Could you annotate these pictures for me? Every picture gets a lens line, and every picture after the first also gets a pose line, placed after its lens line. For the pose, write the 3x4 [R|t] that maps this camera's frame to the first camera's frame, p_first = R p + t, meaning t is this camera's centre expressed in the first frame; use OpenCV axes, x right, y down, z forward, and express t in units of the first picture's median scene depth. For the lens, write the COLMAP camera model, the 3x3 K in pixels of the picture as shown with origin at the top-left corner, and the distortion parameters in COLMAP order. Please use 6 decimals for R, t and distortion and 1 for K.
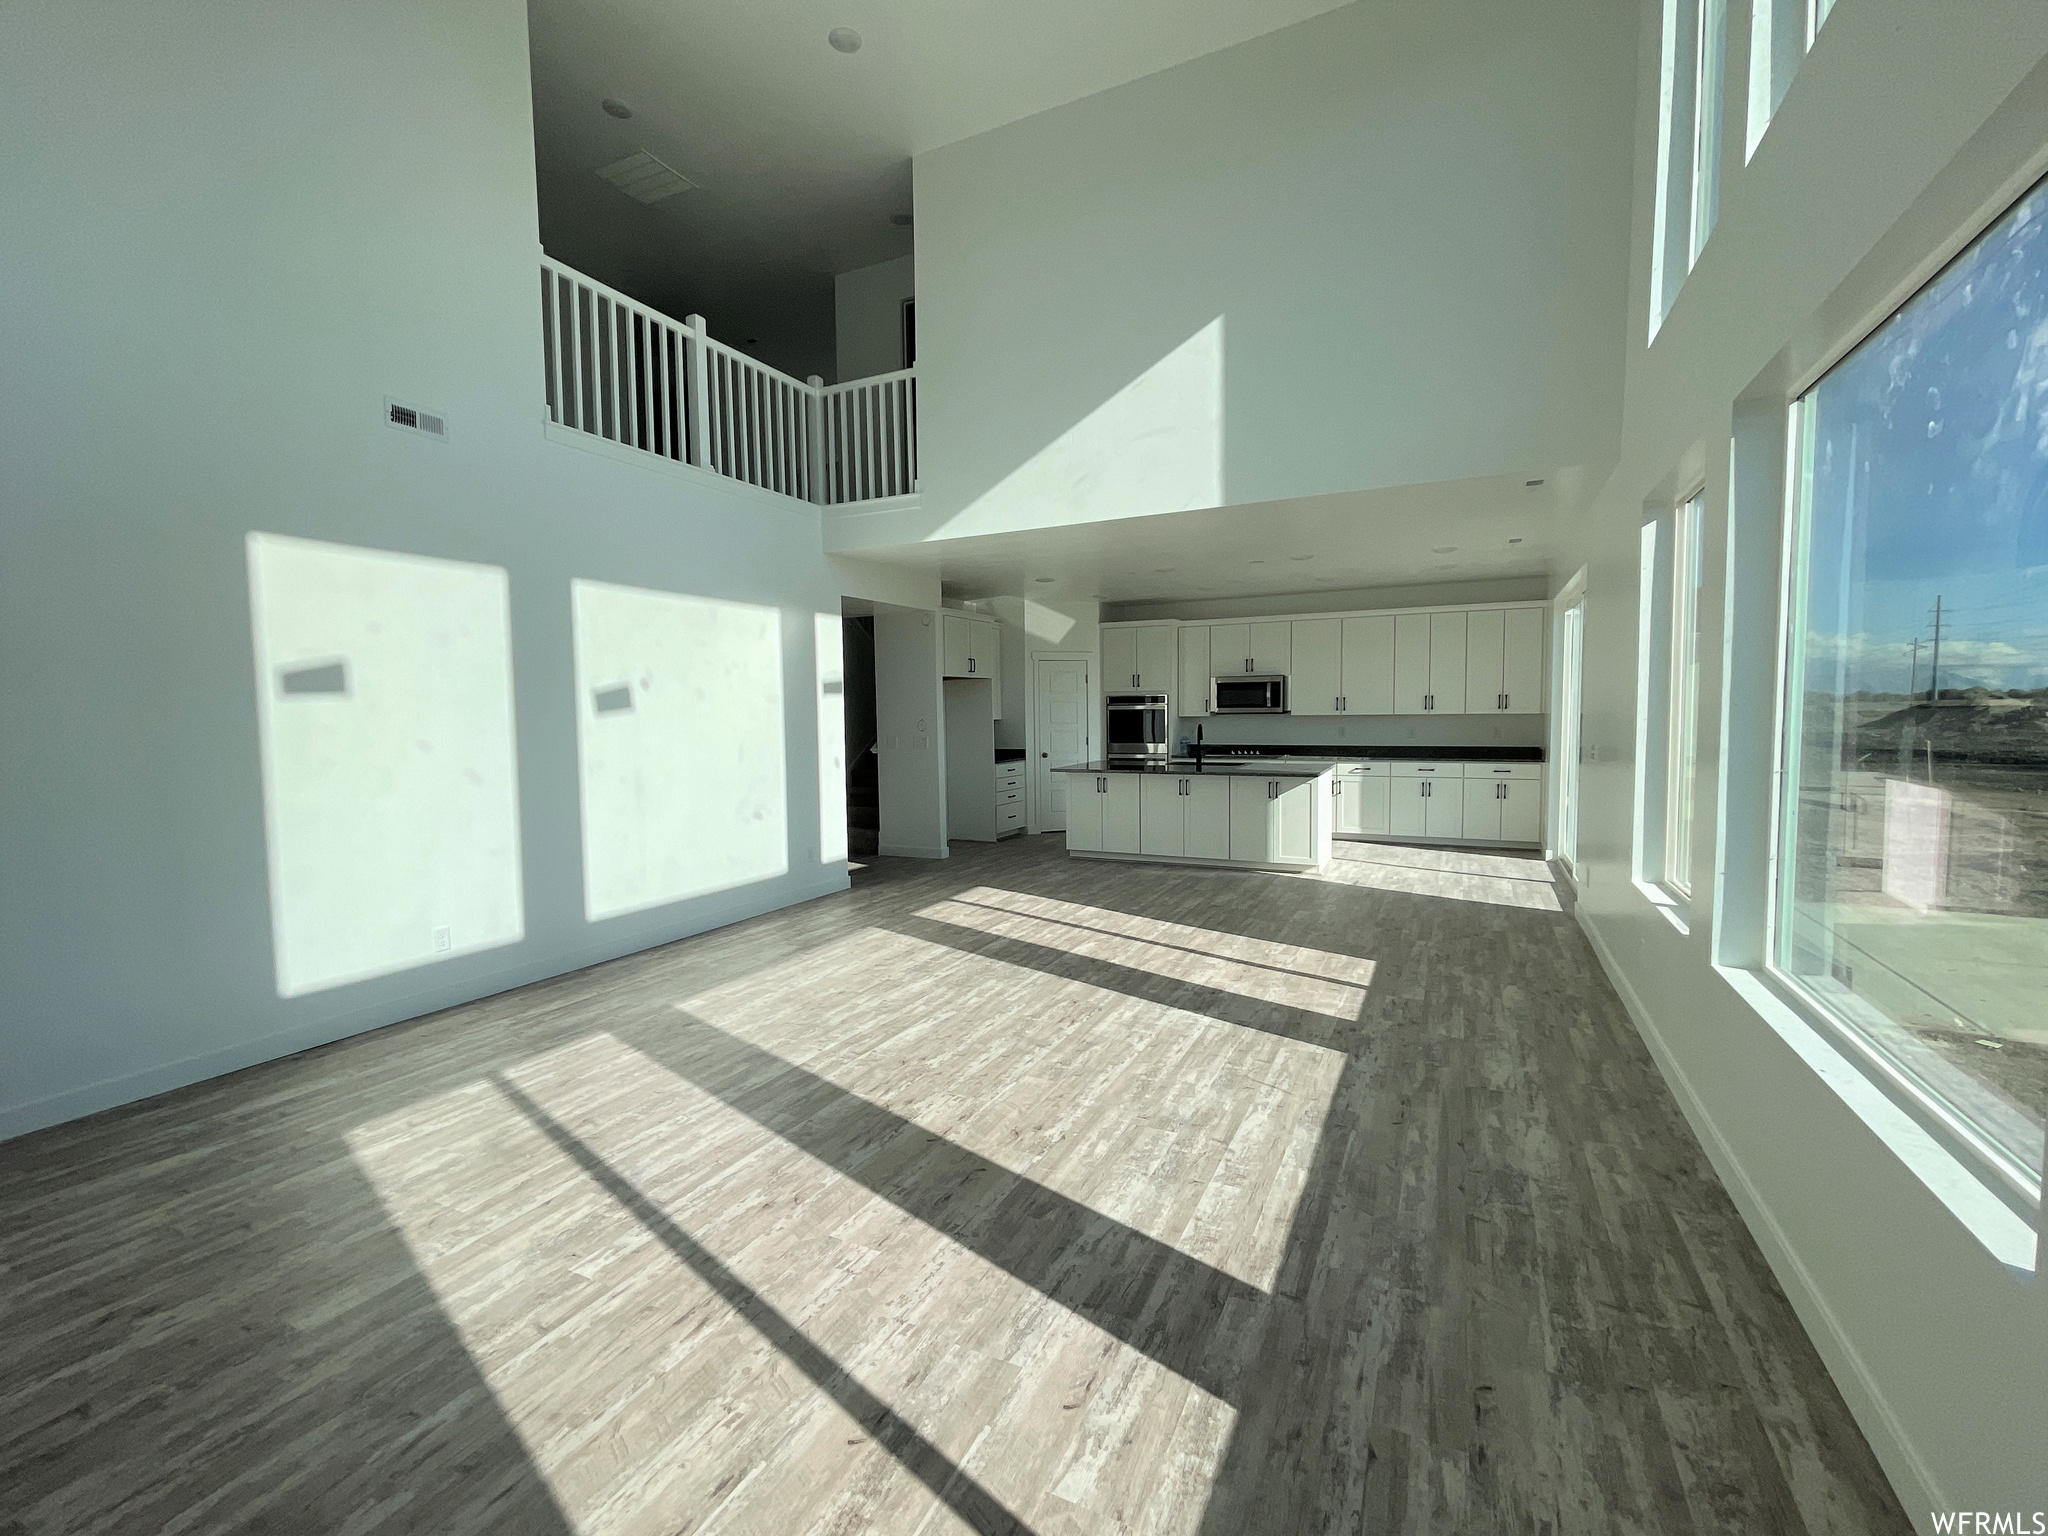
lens RADIAL K [[887.1, 0, 1024.8], [0, 887.1, 768.4], [0, 0, 1]] dist [0.000634, 0.001178]
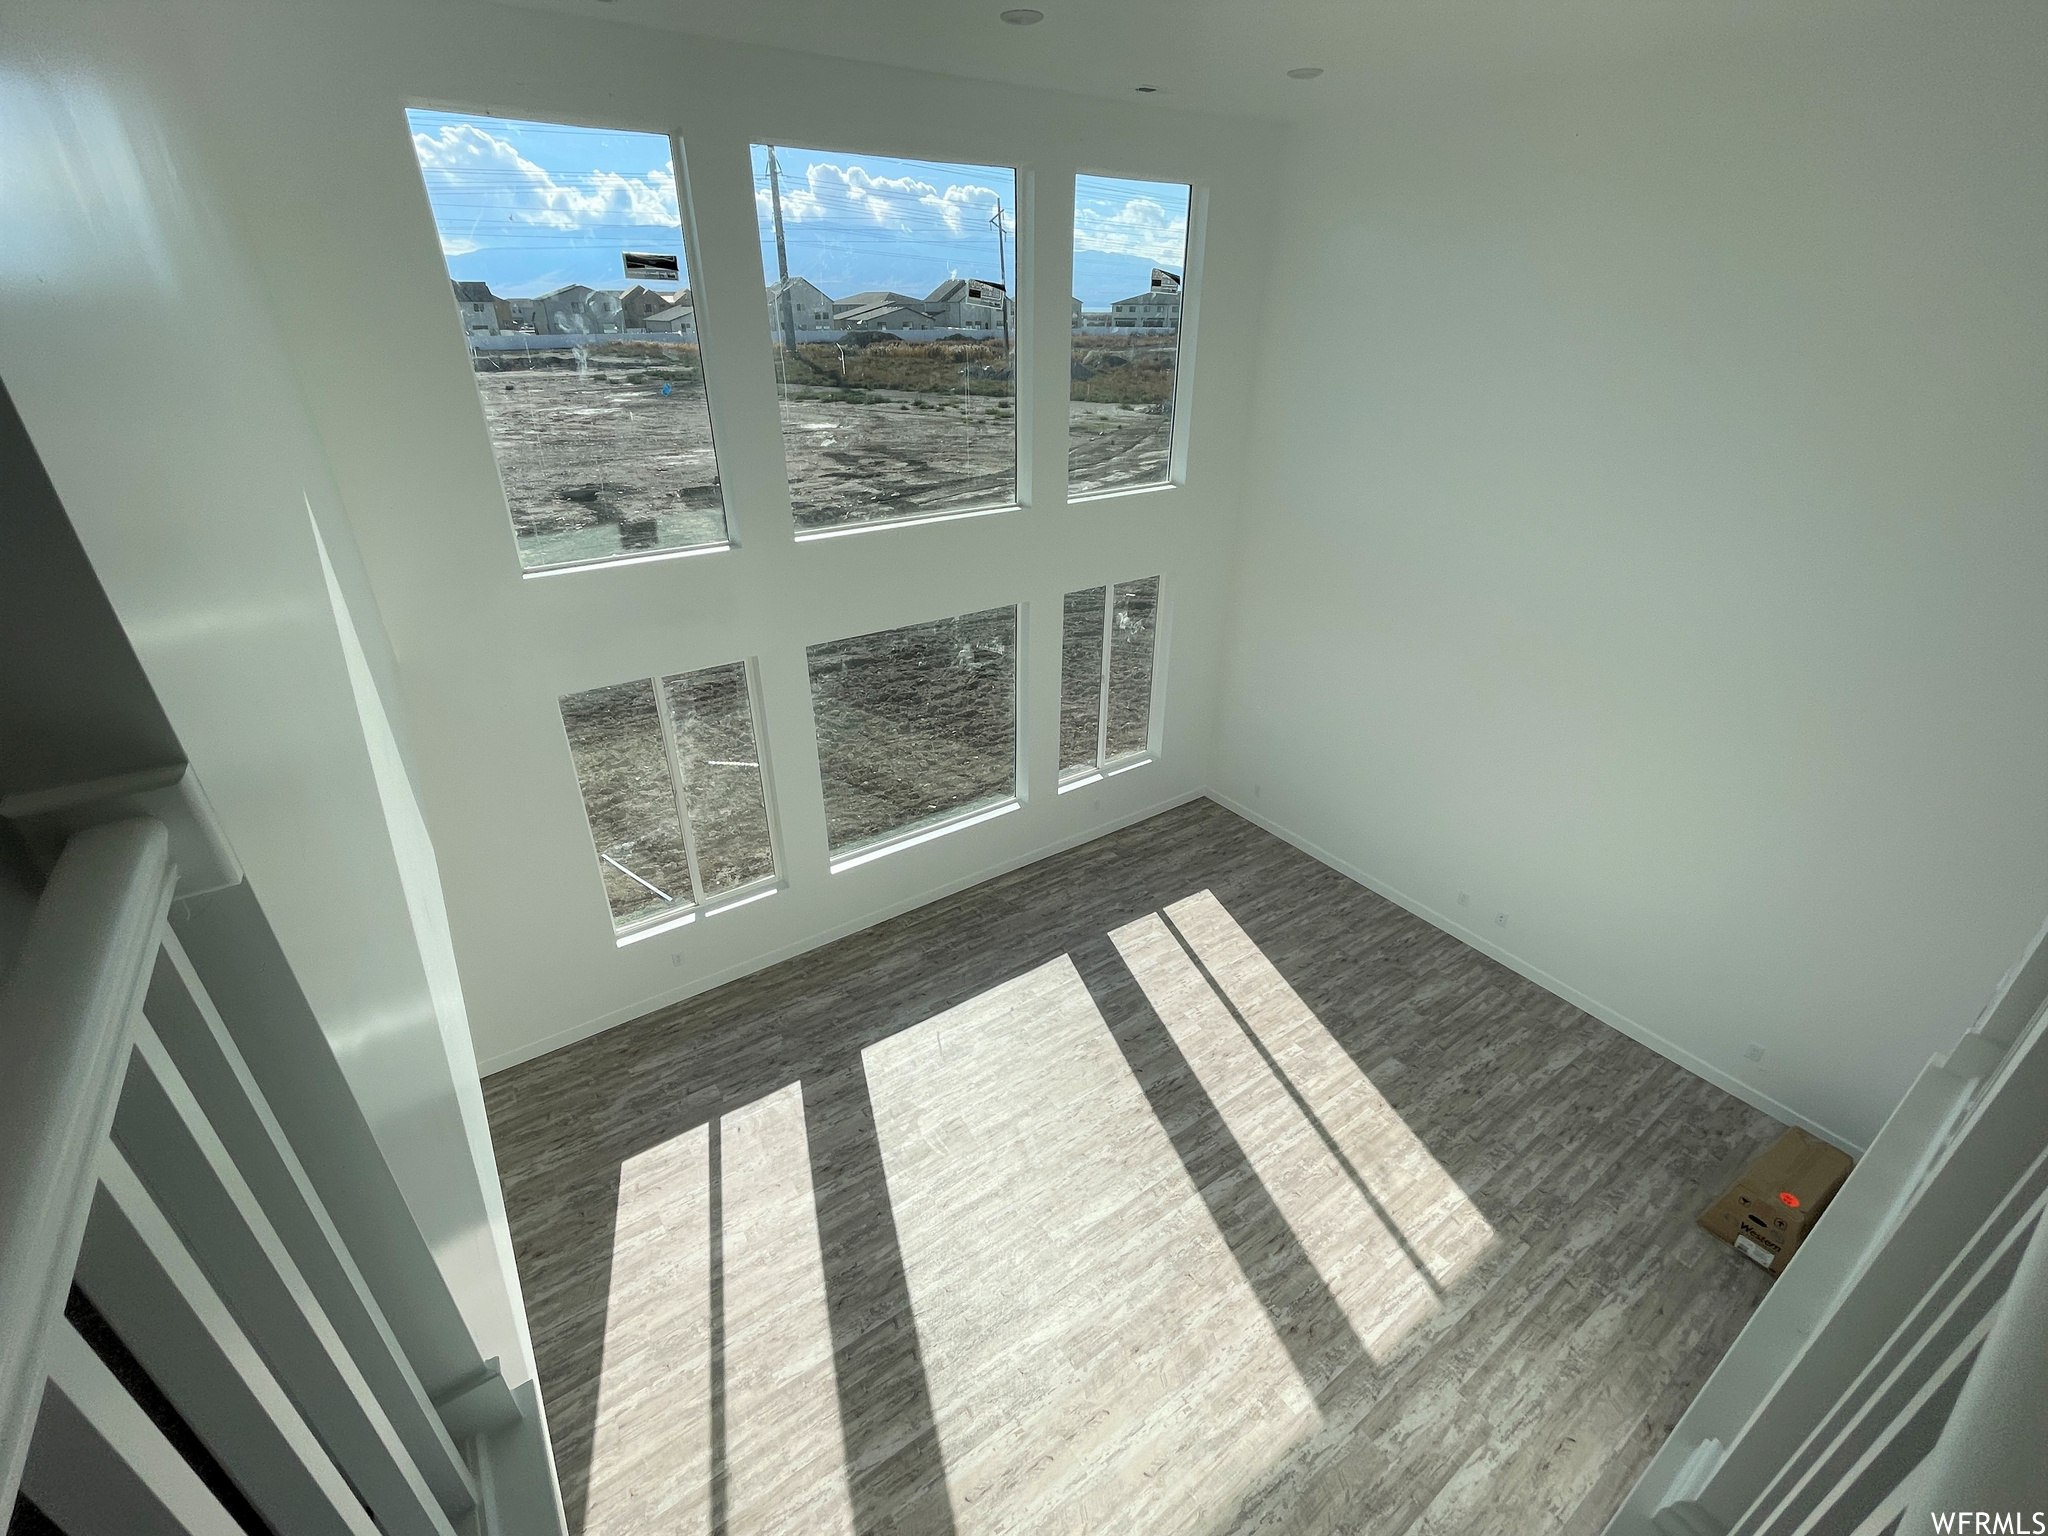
lens RADIAL K [[887.1, 0, 1009.6], [0, 887.1, 768.9], [0, 0, 1]] dist [0.000634, 0.001178]
pose [[-0.868920, -0.218332, 0.444194, -0.418459], [0.044790, 0.859081, 0.509876, -0.823279], [-0.492921, 0.462937, -0.736694, 1.651077]]
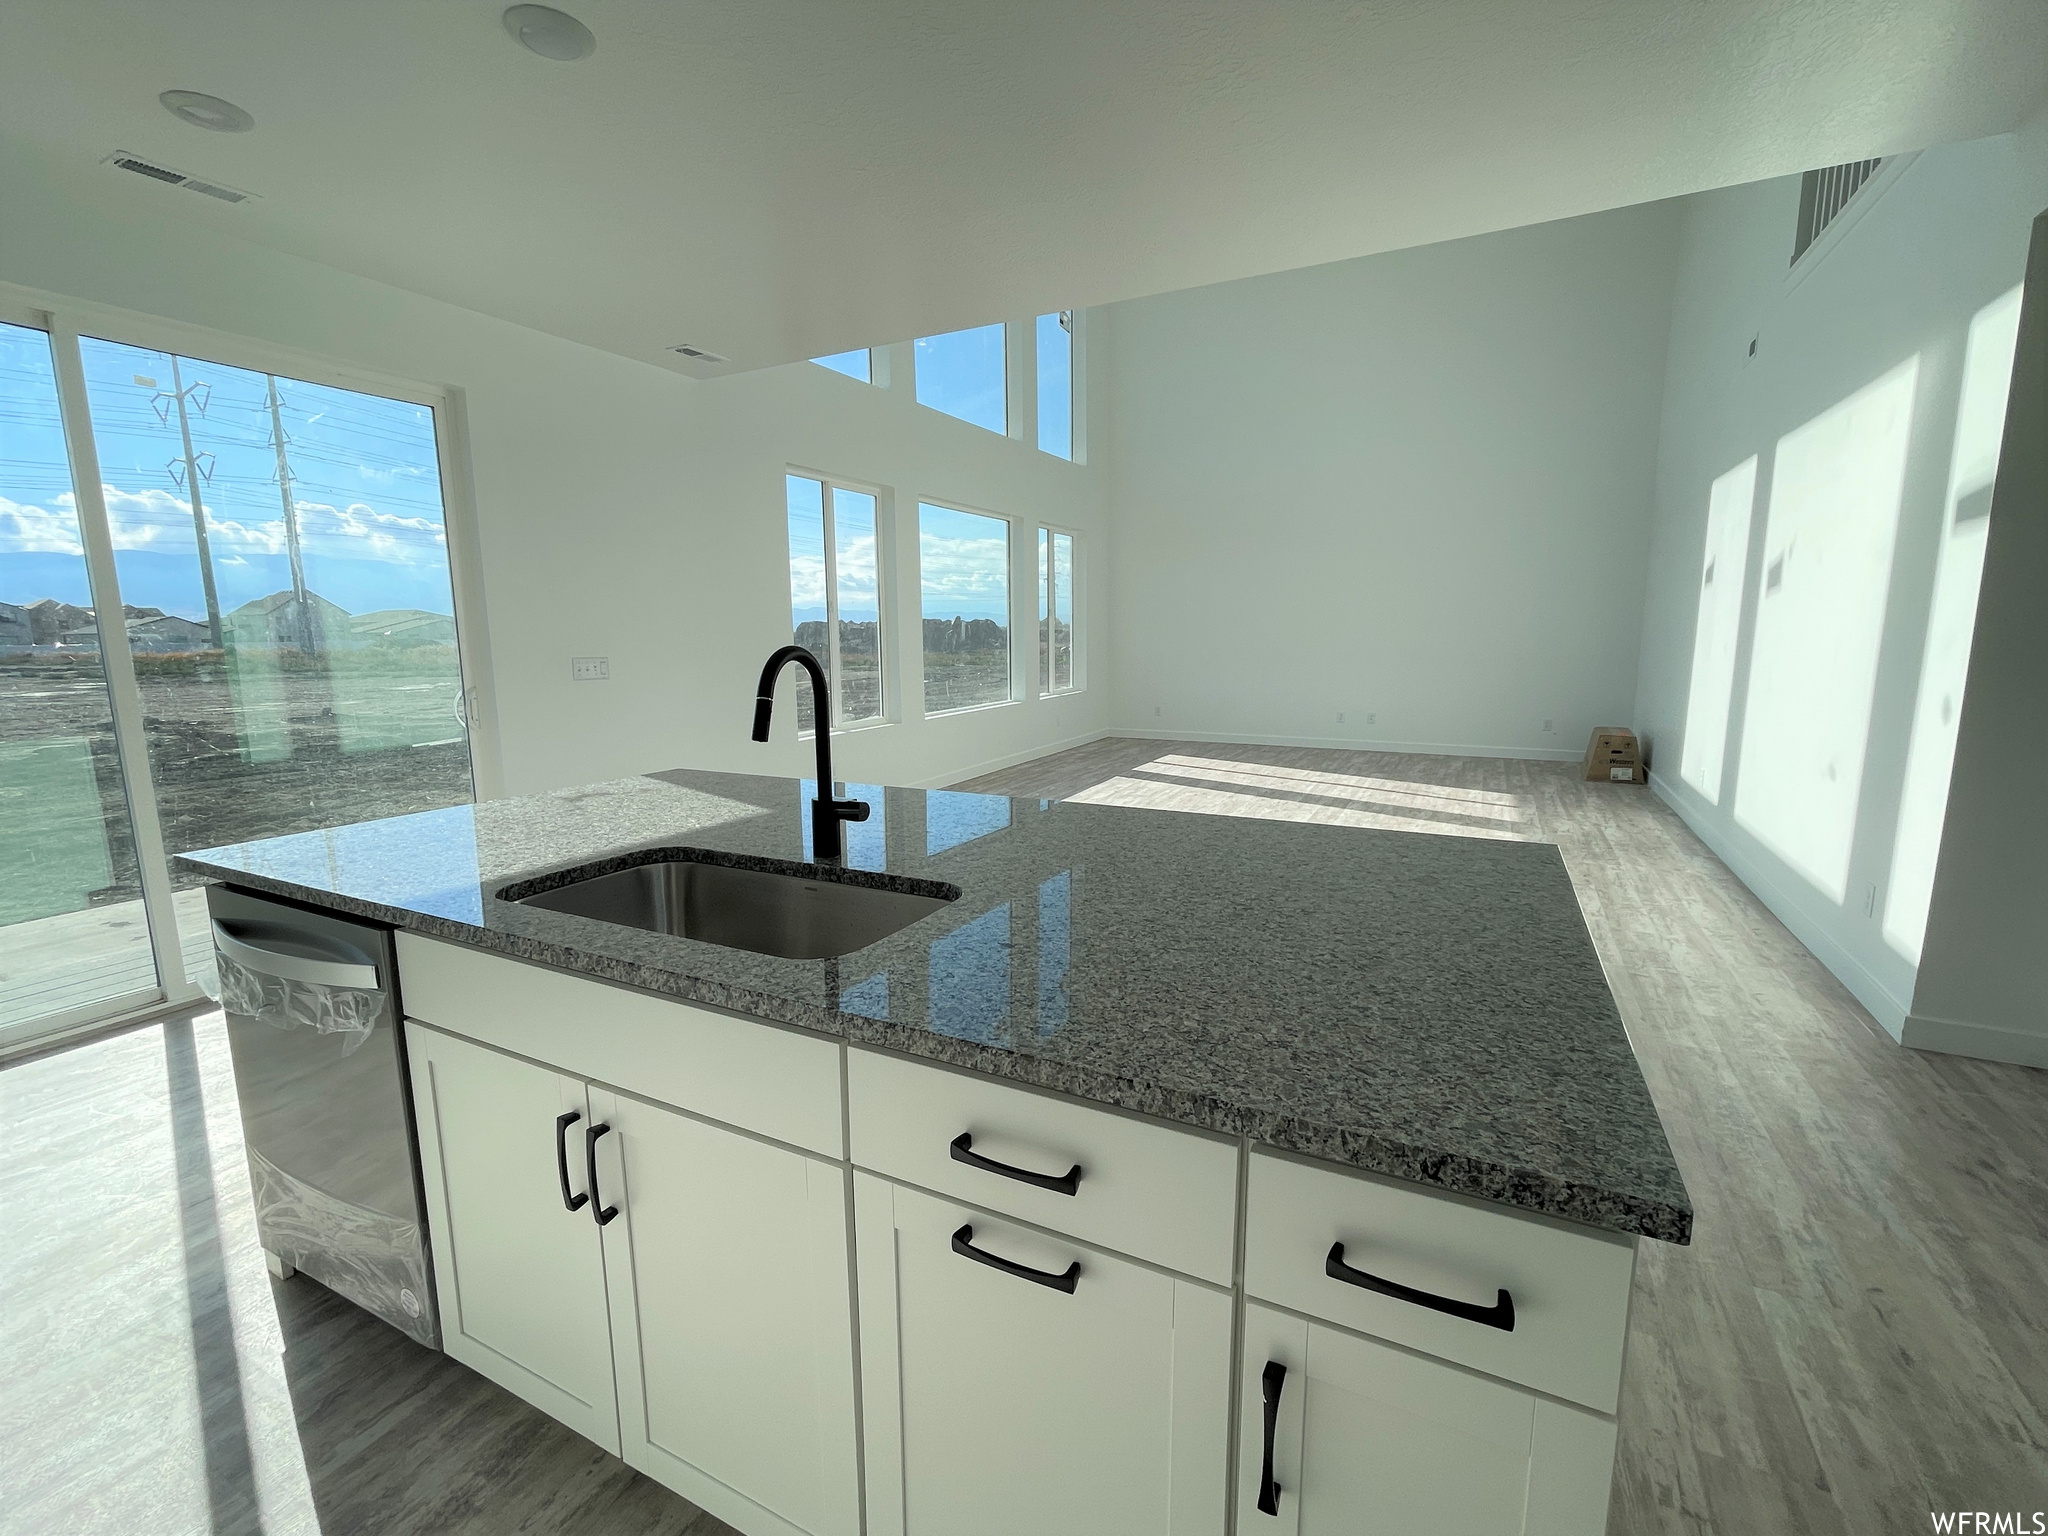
lens RADIAL K [[887.1, 0, 1013.7], [0, 887.1, 771.0], [0, 0, 1]] dist [0.000634, 0.001178]
pose [[-0.999045, 0.016427, 0.040498, 0.295874], [0.025072, 0.974443, 0.223231, -0.133305], [-0.035796, 0.224033, -0.973924, 2.451316]]
